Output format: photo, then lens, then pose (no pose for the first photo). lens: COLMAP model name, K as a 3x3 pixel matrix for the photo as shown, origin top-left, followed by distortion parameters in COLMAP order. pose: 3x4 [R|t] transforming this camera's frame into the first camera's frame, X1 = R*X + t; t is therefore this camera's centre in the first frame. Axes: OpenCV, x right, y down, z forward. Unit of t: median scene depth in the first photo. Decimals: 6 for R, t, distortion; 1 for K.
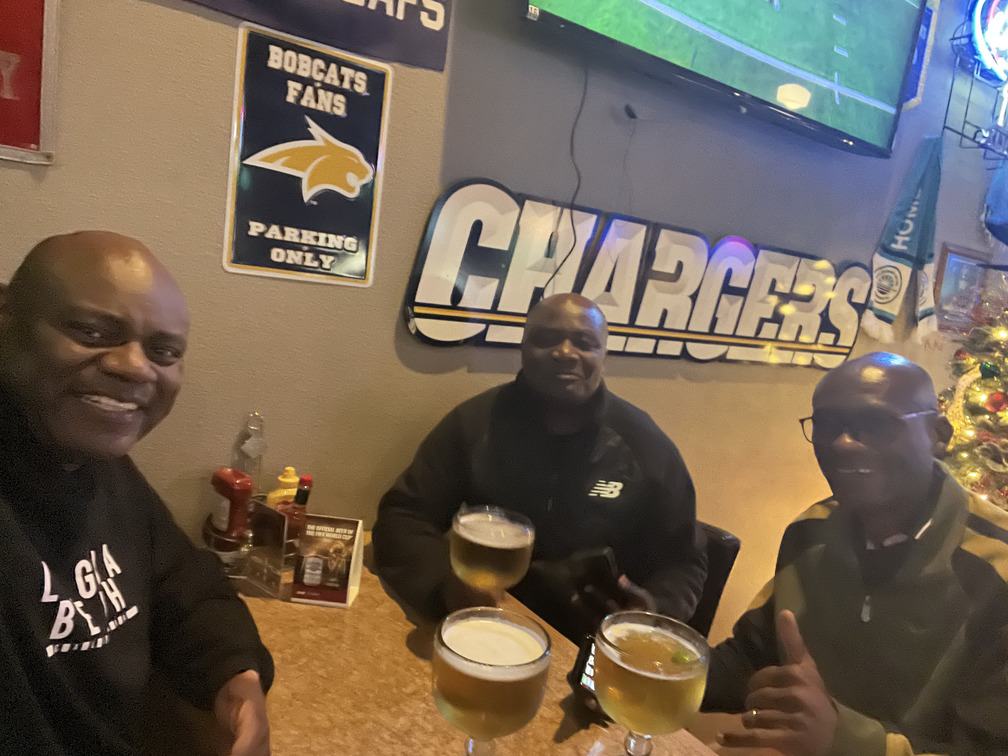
lens RADIAL K [[698.1, 0, 514.0], [0, 698.1, 383.1], [0, 0, 1]] dist [0.051828, -0.056285]
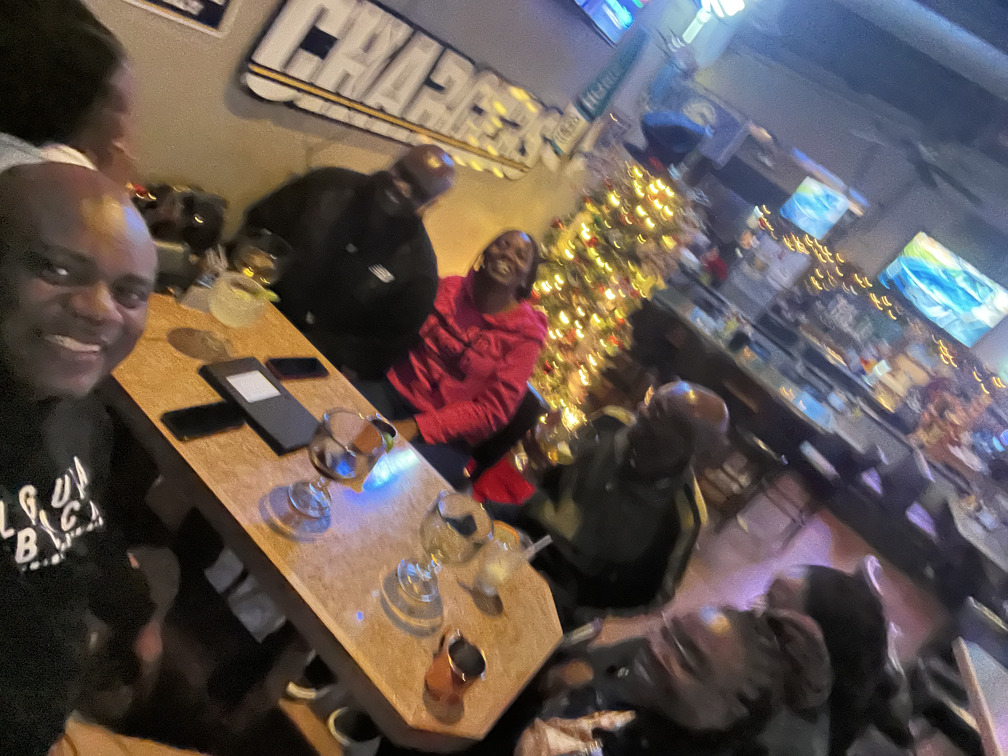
lens RADIAL K [[698.1, 0, 494.4], [0, 698.1, 372.9], [0, 0, 1]] dist [0.051828, -0.056285]
pose [[0.828762, 0.165626, 0.534530, -0.289318], [-0.397421, 0.846674, 0.353836, -0.207658], [-0.393968, -0.505679, 0.767514, -0.263099]]
